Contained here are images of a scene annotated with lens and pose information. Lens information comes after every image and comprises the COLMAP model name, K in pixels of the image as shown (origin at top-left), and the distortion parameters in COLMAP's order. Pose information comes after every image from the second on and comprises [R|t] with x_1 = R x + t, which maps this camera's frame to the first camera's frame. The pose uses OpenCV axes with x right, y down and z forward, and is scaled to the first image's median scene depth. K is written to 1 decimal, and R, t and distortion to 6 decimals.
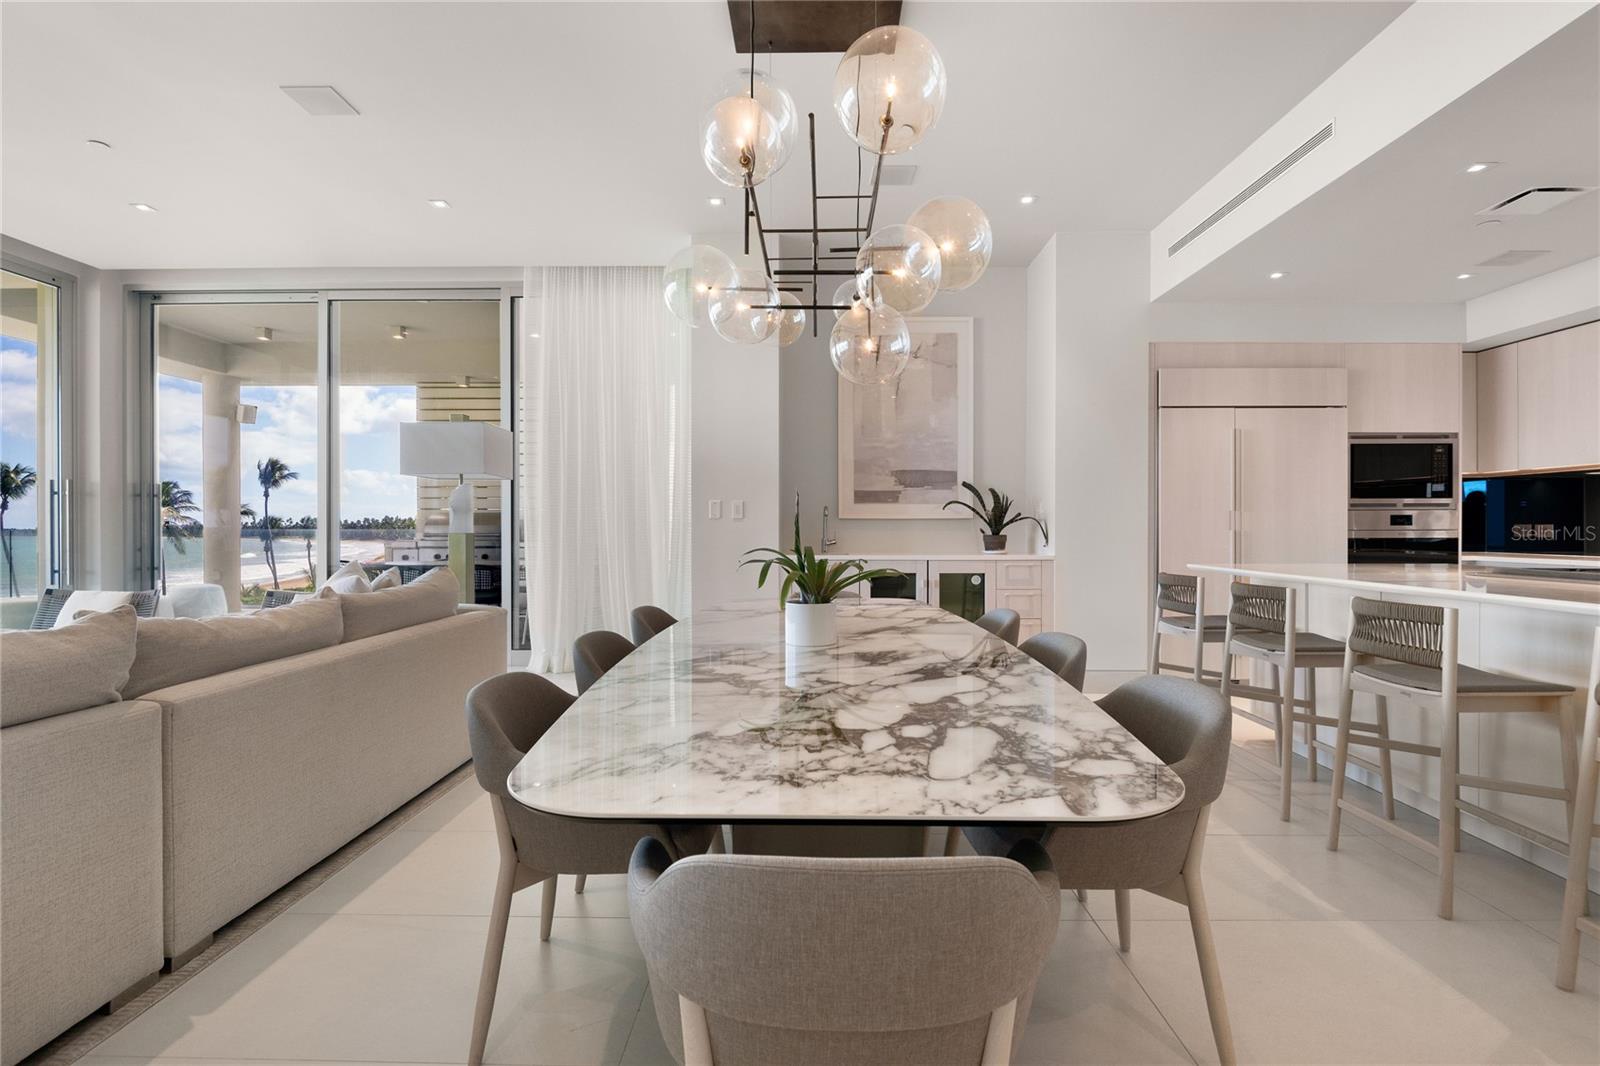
lens RADIAL K [[750.7, 0, 800.0], [0, 750.7, 533.0], [0, 0, 1]] dist [0.003432, -0.009741]
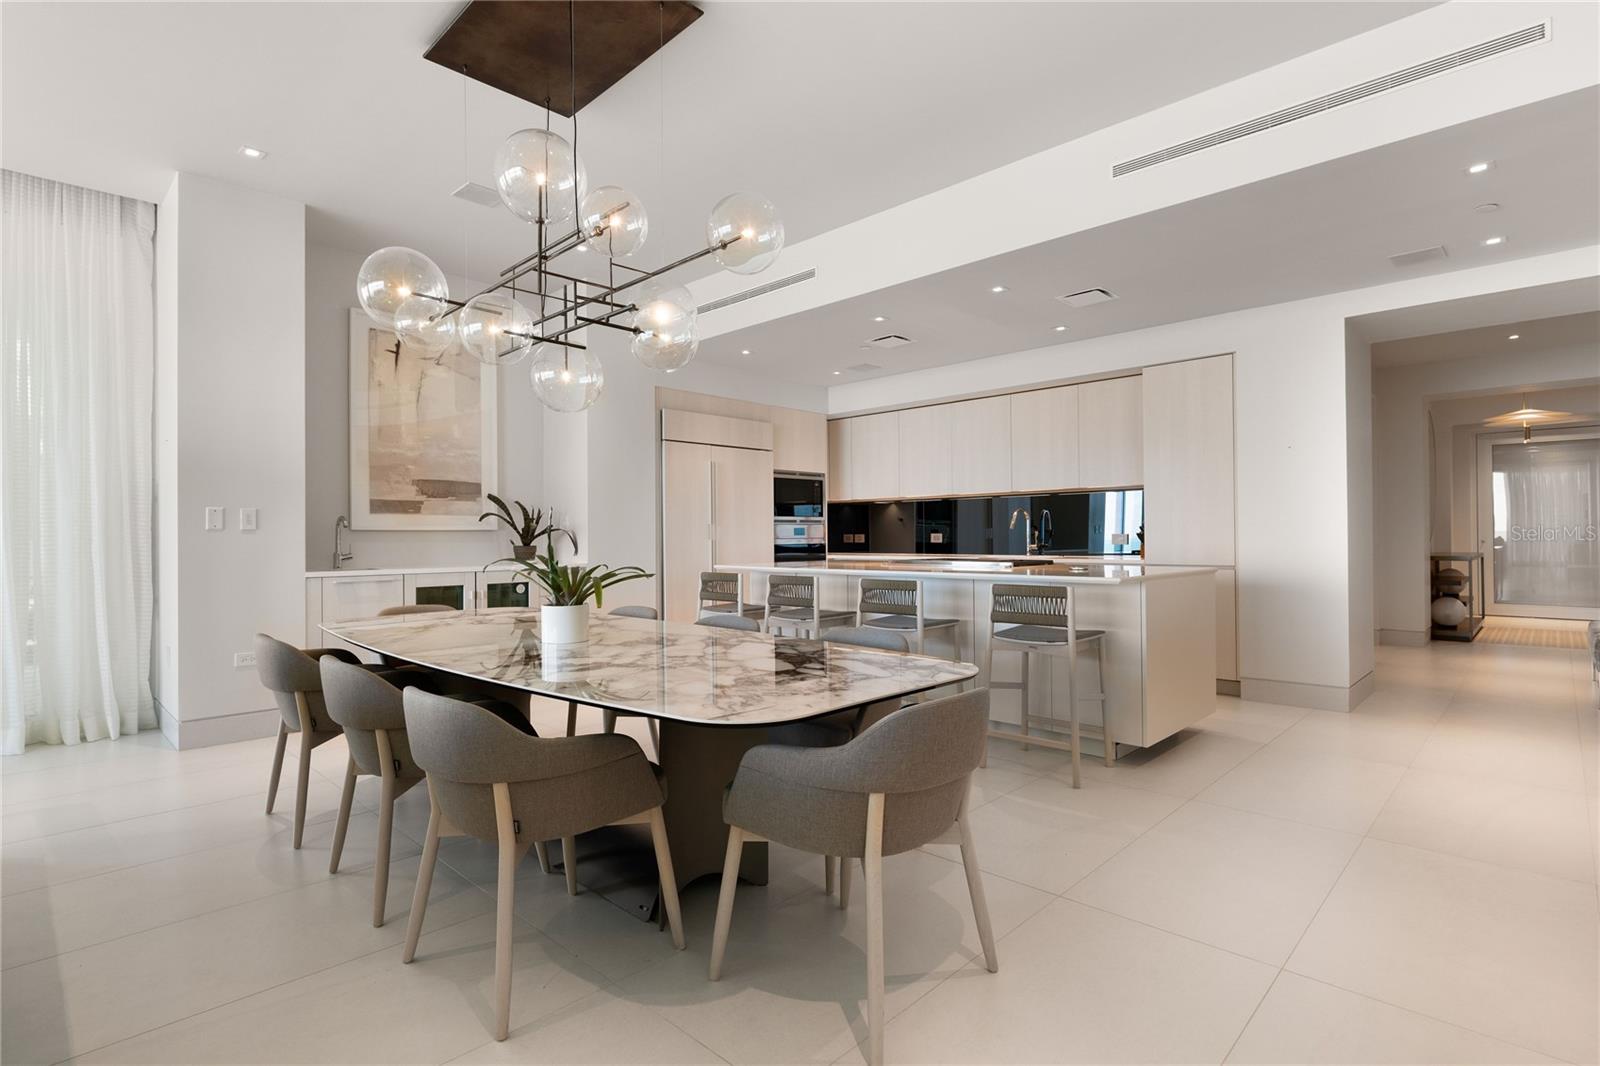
lens RADIAL K [[778.4, 0, 800.0], [0, 778.4, 533.0], [0, 0, 1]] dist [-0.002878, -0.000504]
pose [[0.683270, -0.001422, 0.730165, -0.295451], [0.012848, 0.999867, -0.010076, 0.000629], [-0.730053, 0.016266, 0.683197, -0.028995]]
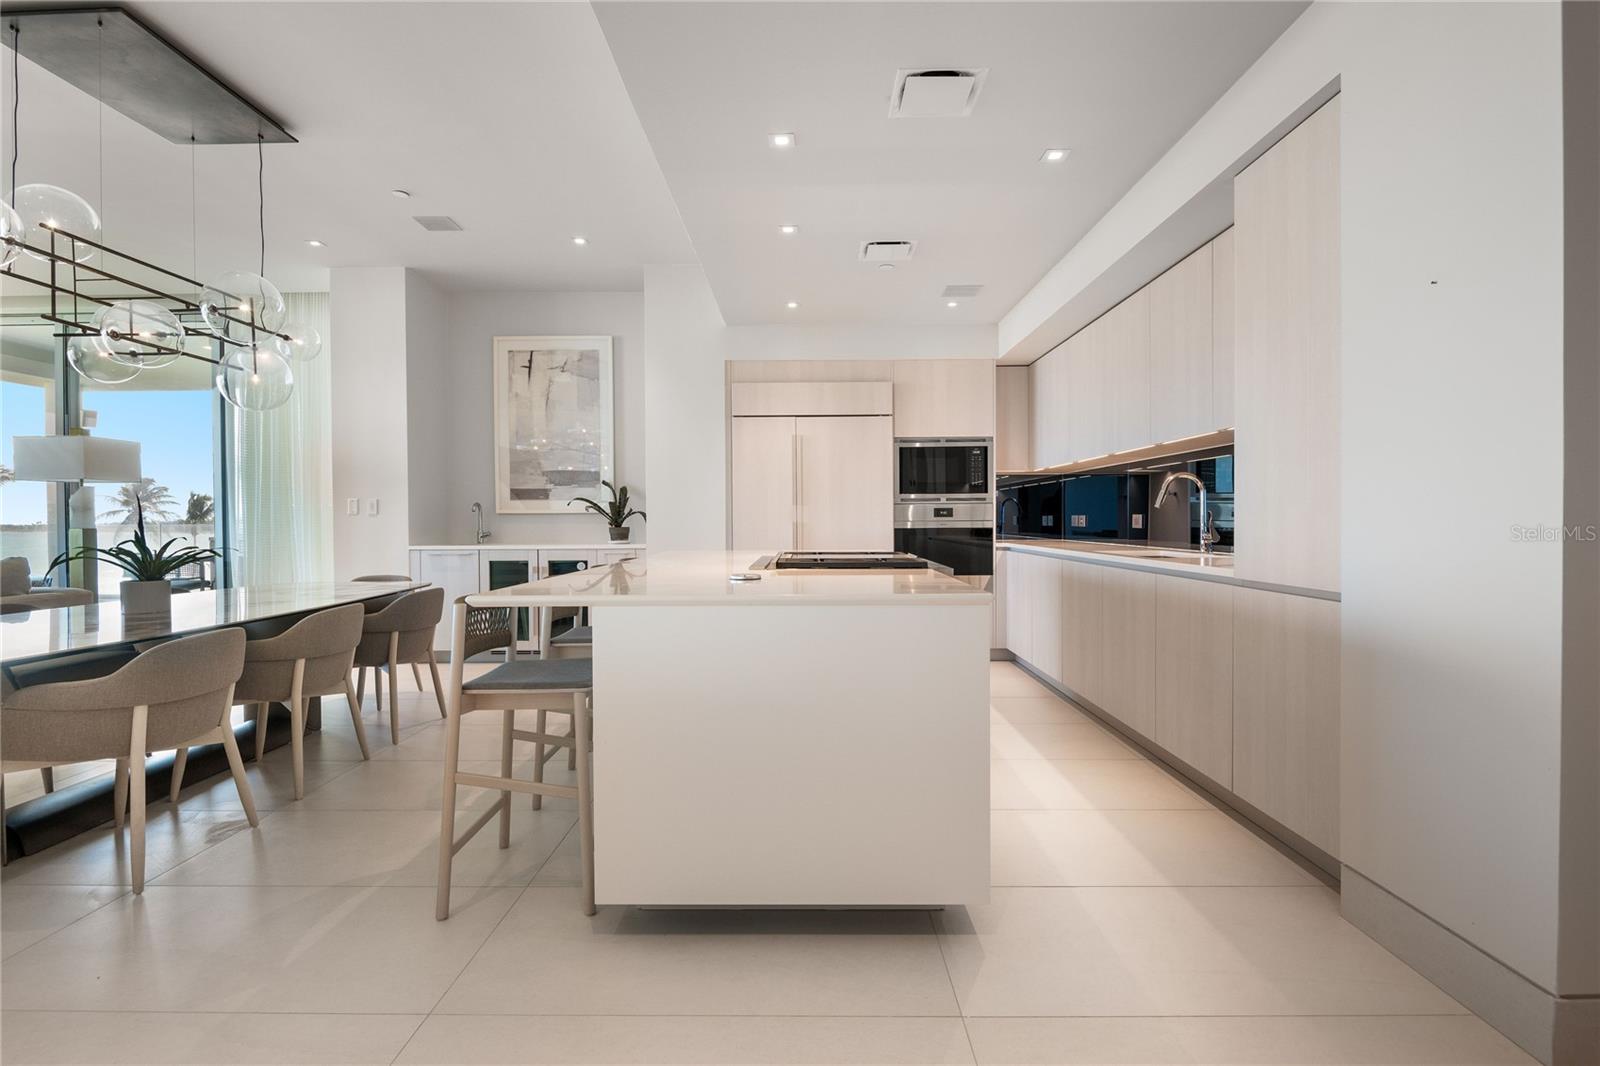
lens RADIAL K [[750.7, 0, 800.0], [0, 750.7, 533.0], [0, 0, 1]] dist [0.003432, -0.009741]
pose [[0.999972, -0.005663, 0.004883, 0.572859], [0.005610, 0.999925, 0.010850, 0.000759], [-0.004944, -0.010822, 0.999929, -0.161357]]
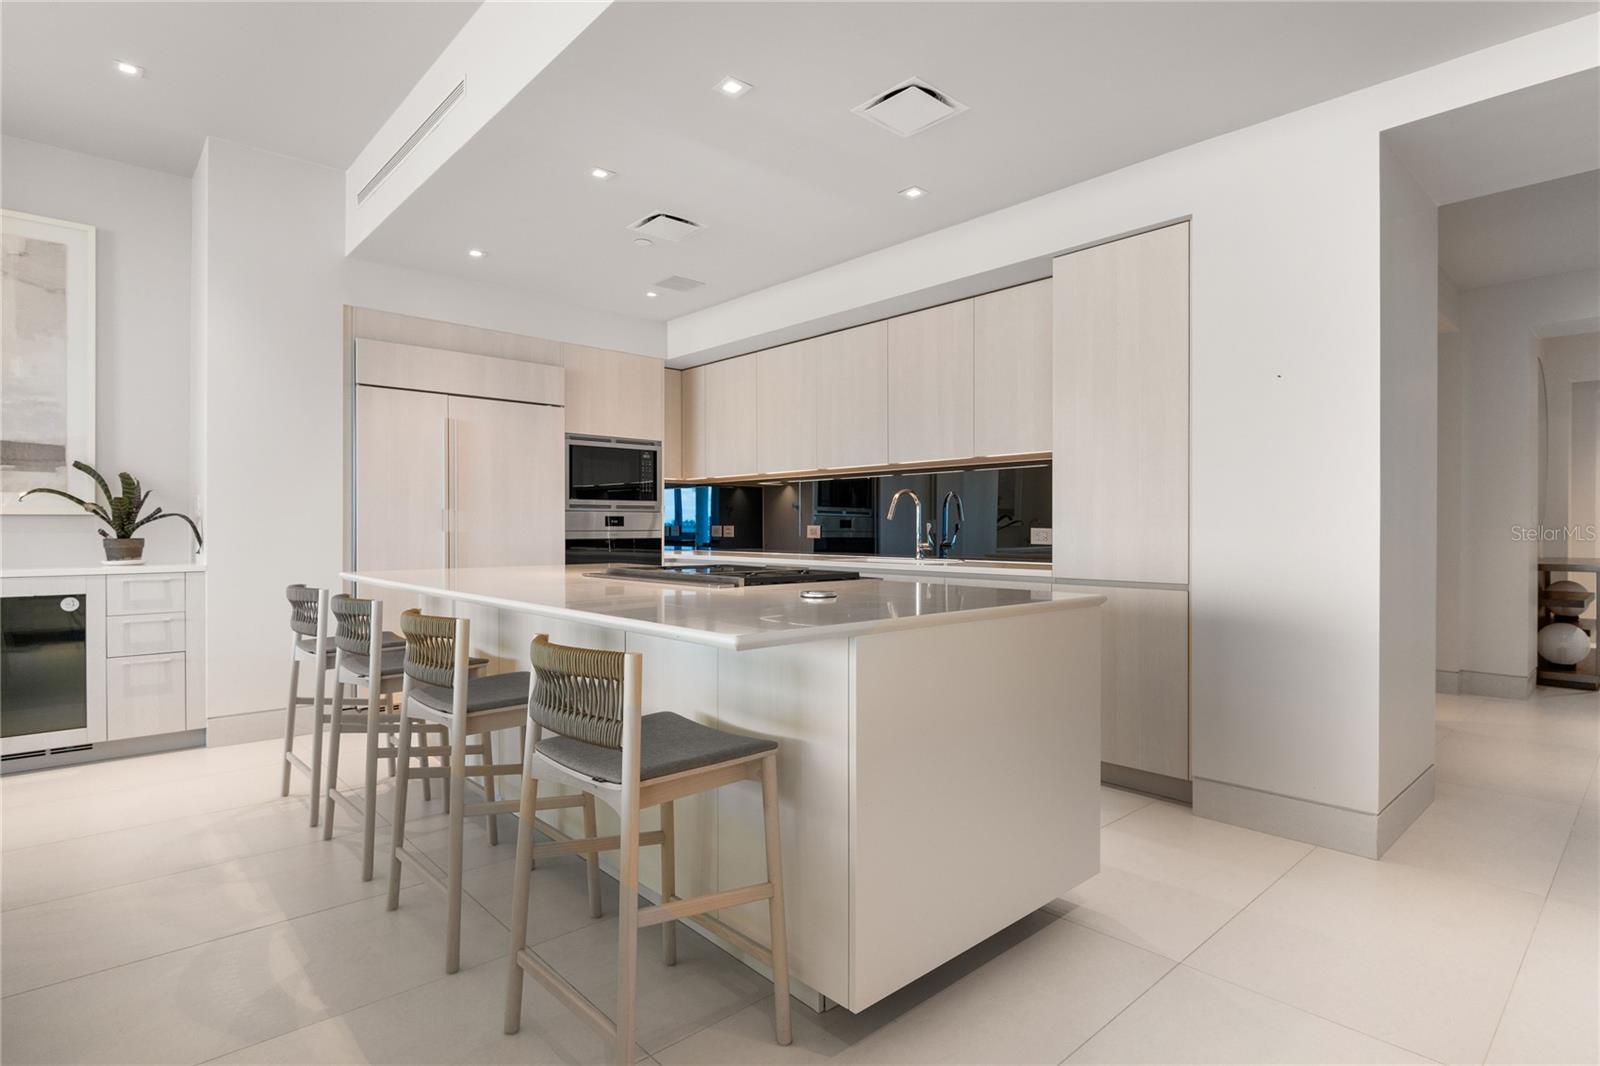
lens RADIAL K [[810.0, 0, 800.0], [0, 810.0, 533.0], [0, 0, 1]] dist [0.003017, -0.012911]
pose [[0.726158, -0.003271, 0.687520, 0.215773], [0.004312, 0.999991, 0.000203, 0.000161], [-0.687514, 0.002817, 0.726165, 0.007578]]
